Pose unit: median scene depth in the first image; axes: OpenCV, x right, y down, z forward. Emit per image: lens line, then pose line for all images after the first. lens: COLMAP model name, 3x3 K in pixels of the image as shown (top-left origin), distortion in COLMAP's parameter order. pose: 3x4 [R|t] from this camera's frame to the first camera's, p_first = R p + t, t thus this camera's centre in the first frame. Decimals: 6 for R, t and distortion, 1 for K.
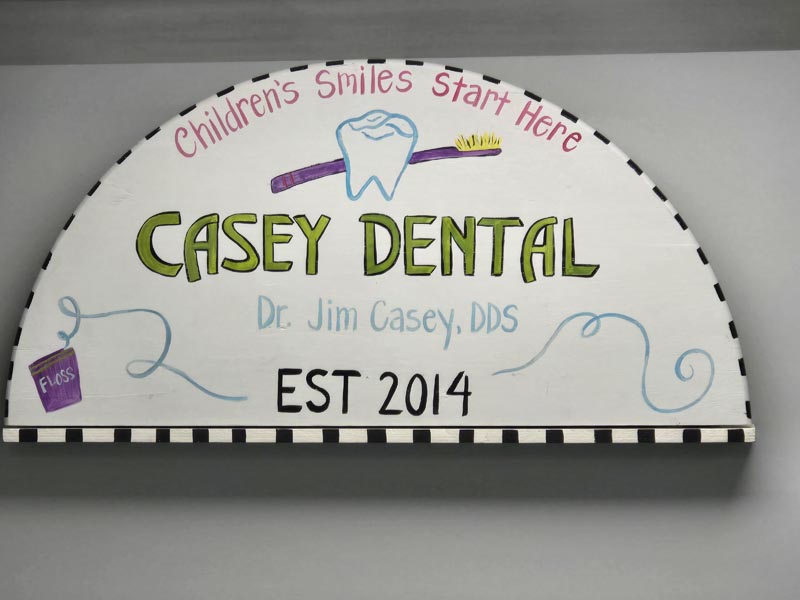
lens RADIAL K [[2694.2, 0, 397.4], [0, 2694.2, 301.0], [0, 0, 1]] dist [0.147990, 0.000000]
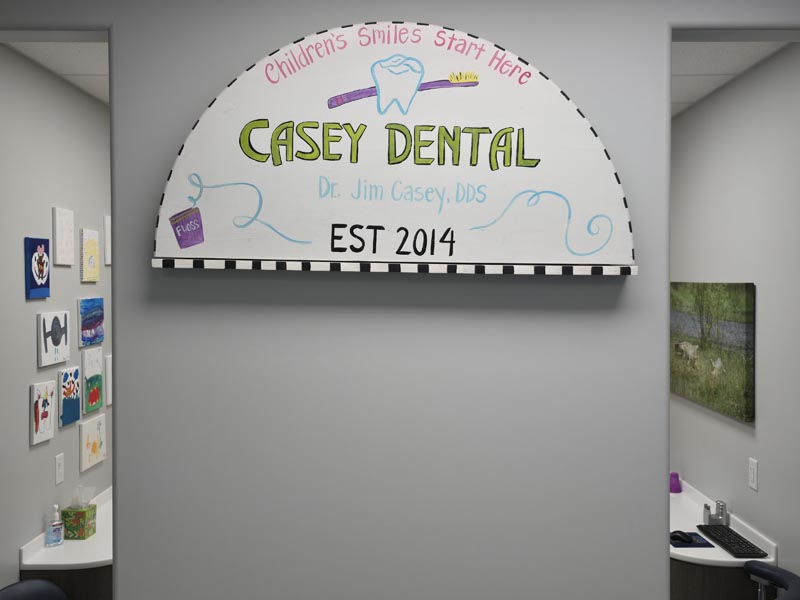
lens RADIAL K [[846.7, 0, 397.9], [0, 846.7, 298.1], [0, 0, 1]] dist [0.038090, 0.000000]
pose [[0.999865, 0.015224, 0.006158, -0.008459], [-0.015626, 0.997303, 0.071715, 0.032351], [-0.005049, -0.071801, 0.997406, 0.509900]]
